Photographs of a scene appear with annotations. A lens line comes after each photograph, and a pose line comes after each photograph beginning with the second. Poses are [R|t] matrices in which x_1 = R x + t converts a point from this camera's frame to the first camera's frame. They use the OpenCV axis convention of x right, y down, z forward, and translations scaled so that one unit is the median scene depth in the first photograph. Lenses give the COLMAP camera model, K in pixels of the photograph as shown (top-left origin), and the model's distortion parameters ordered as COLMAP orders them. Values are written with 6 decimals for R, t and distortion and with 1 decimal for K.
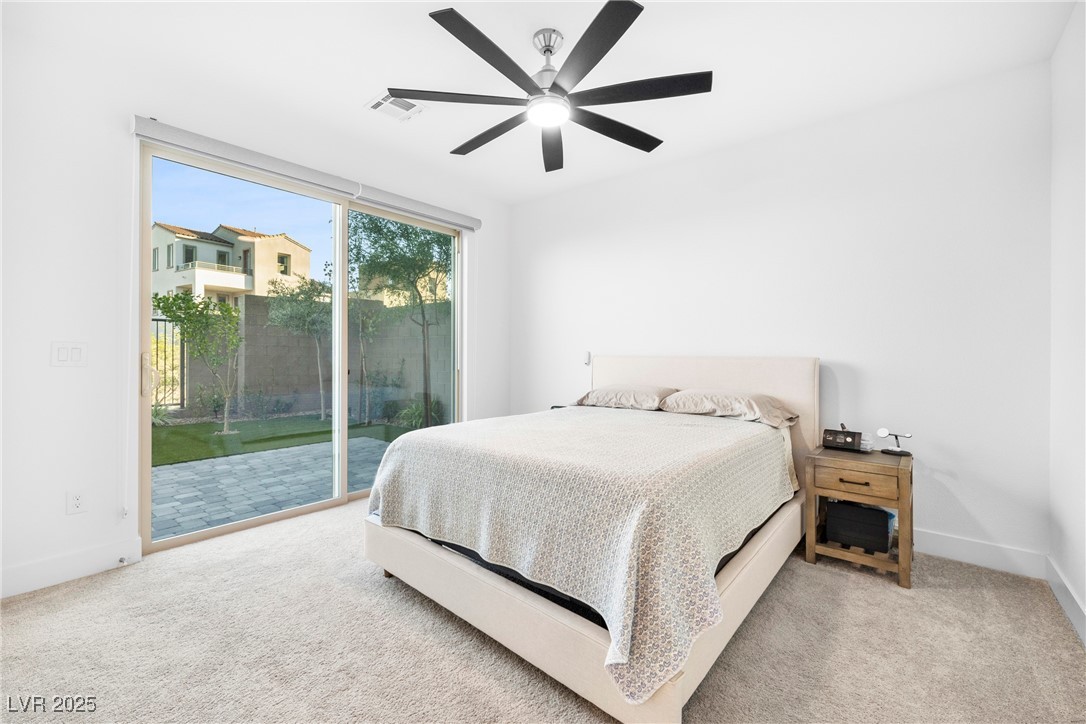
lens RADIAL K [[455.5, 0, 539.9], [0, 455.5, 357.0], [0, 0, 1]] dist [-0.002688, 0.000632]
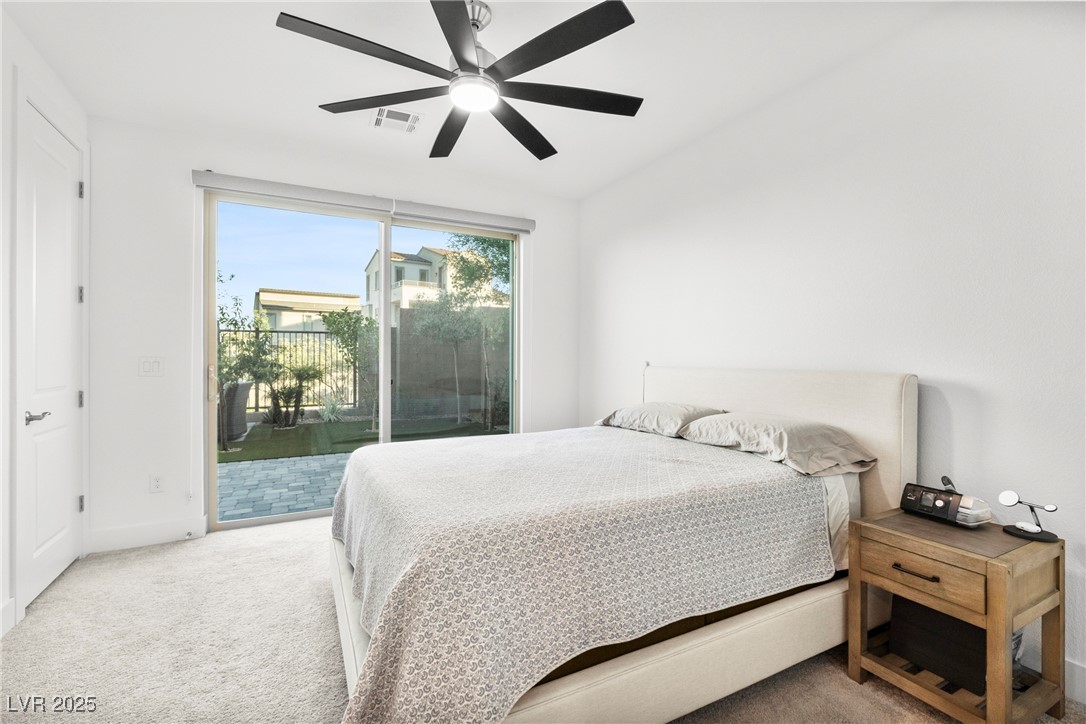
lens RADIAL K [[473.7, 0, 543.4], [0, 473.7, 362.6], [0, 0, 1]] dist [-0.009790, 0.001355]
pose [[0.925055, 0.001607, -0.379829, 0.391641], [-0.000940, 0.999998, 0.001941, -0.017058], [0.379831, -0.001438, 0.925055, 0.164520]]
